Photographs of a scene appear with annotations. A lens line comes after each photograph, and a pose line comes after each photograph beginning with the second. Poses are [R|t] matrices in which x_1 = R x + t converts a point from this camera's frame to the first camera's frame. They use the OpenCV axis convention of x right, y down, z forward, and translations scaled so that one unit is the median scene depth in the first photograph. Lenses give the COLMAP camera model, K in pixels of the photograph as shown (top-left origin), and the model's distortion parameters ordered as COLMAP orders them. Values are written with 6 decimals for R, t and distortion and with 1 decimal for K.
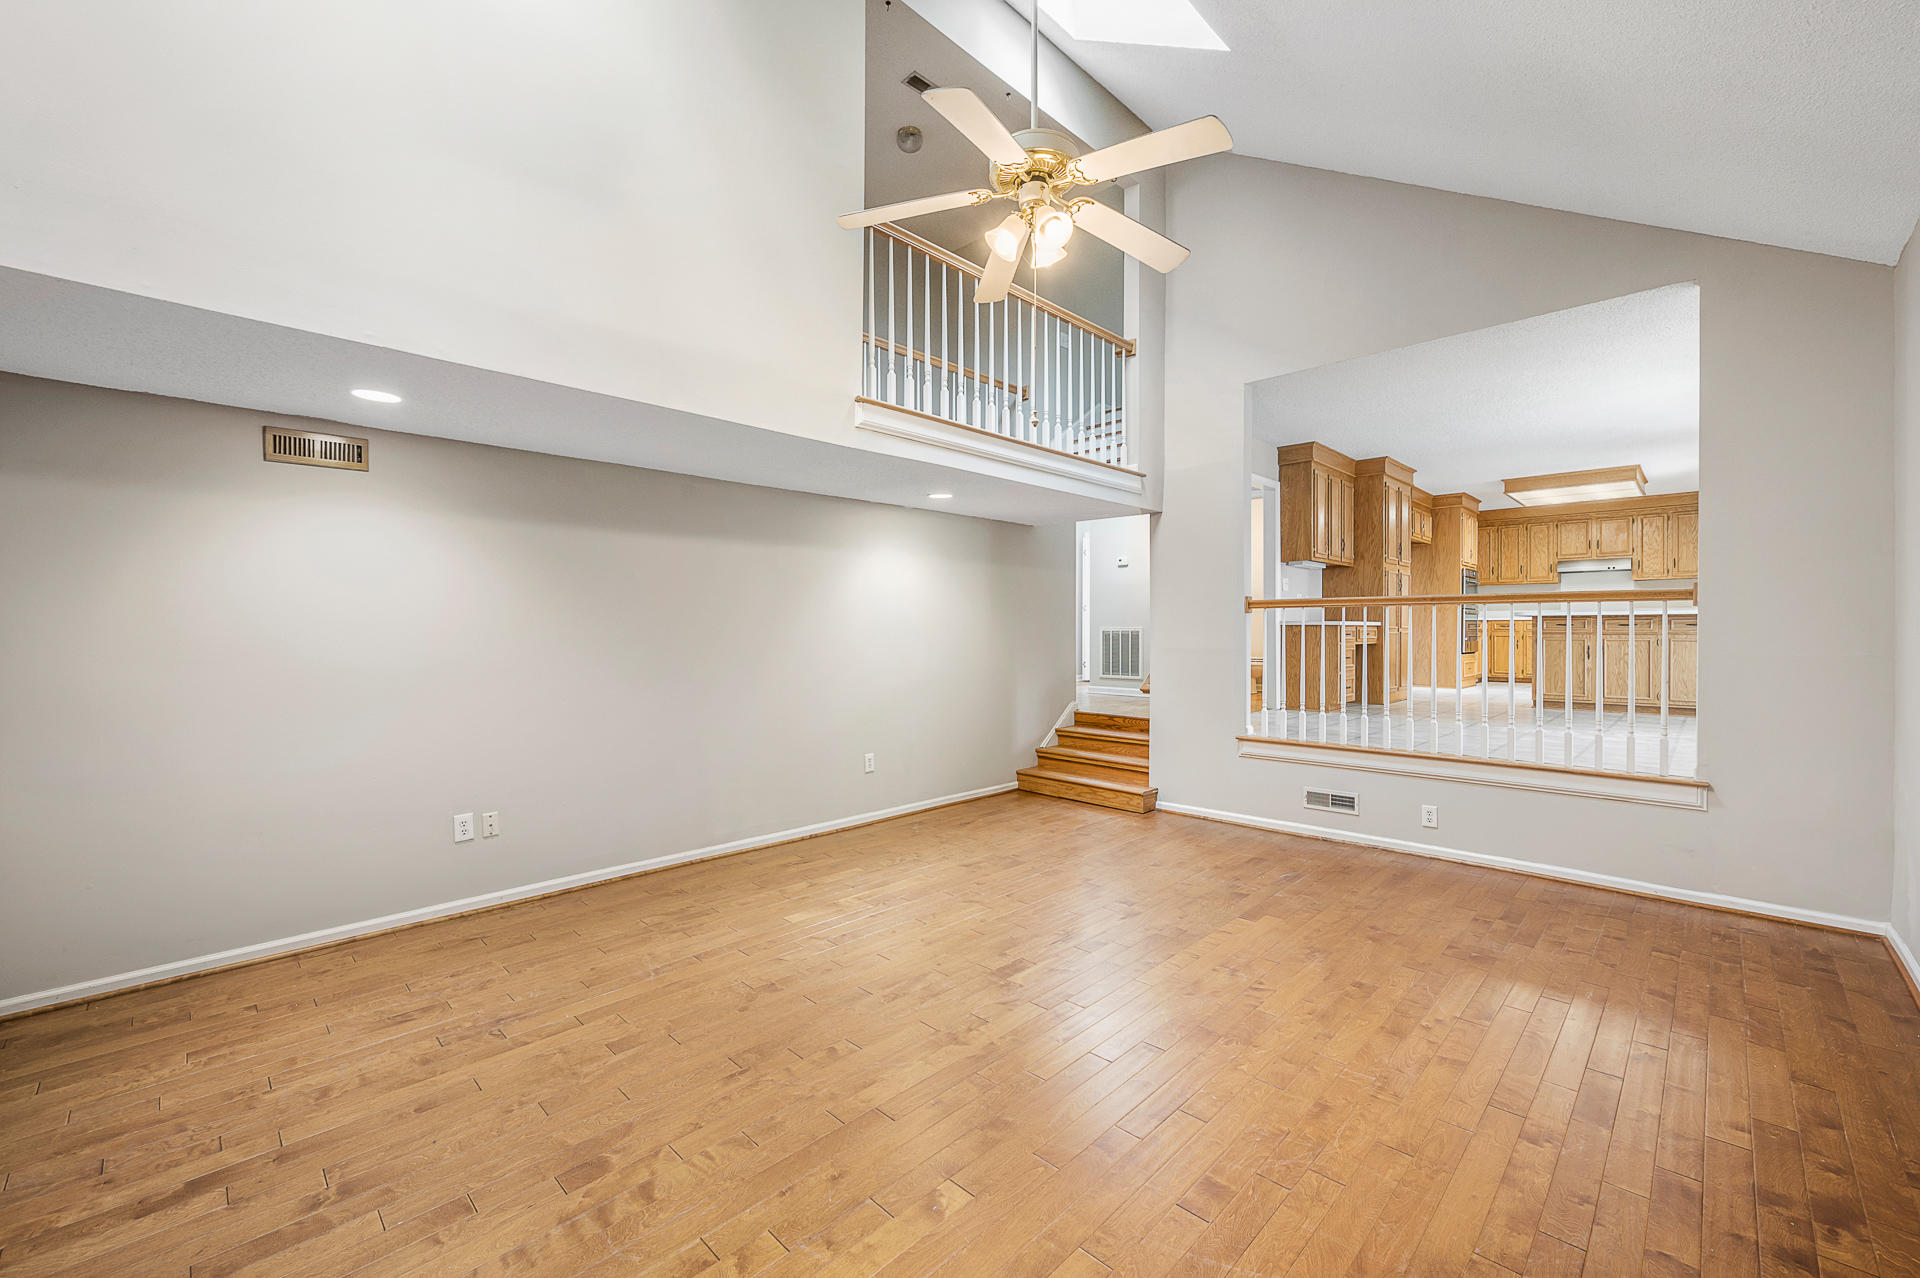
lens RADIAL K [[766.1, 0, 960.8], [0, 766.1, 633.3], [0, 0, 1]] dist [-0.001217, 0.000265]
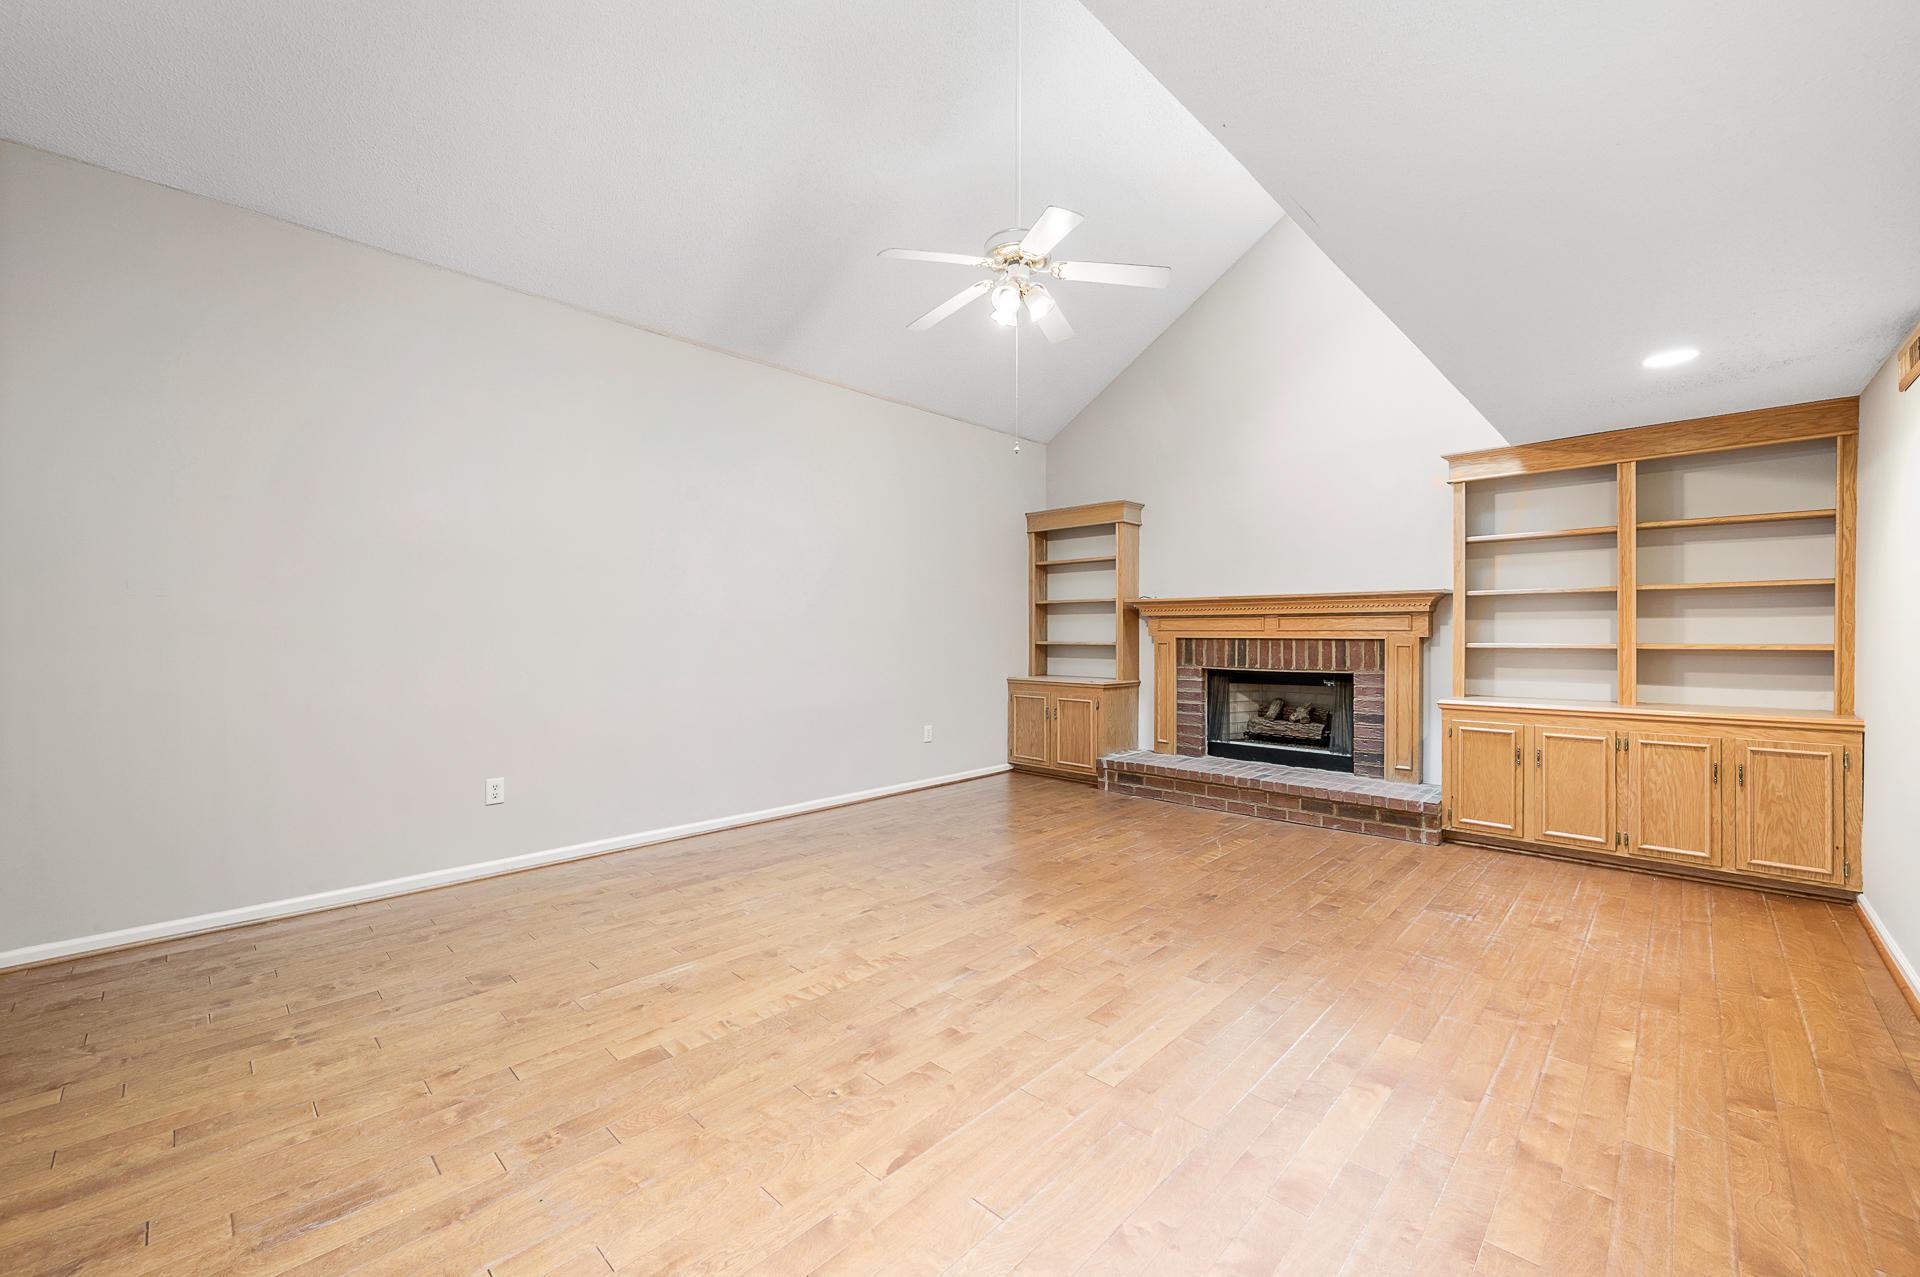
lens RADIAL K [[766.1, 0, 958.8], [0, 766.1, 635.6], [0, 0, 1]] dist [-0.001217, 0.000265]
pose [[-0.999900, -0.000215, -0.014142, 0.160228], [-0.000327, 0.999969, 0.007925, 0.041255], [0.014140, 0.007929, -0.999869, 1.721619]]
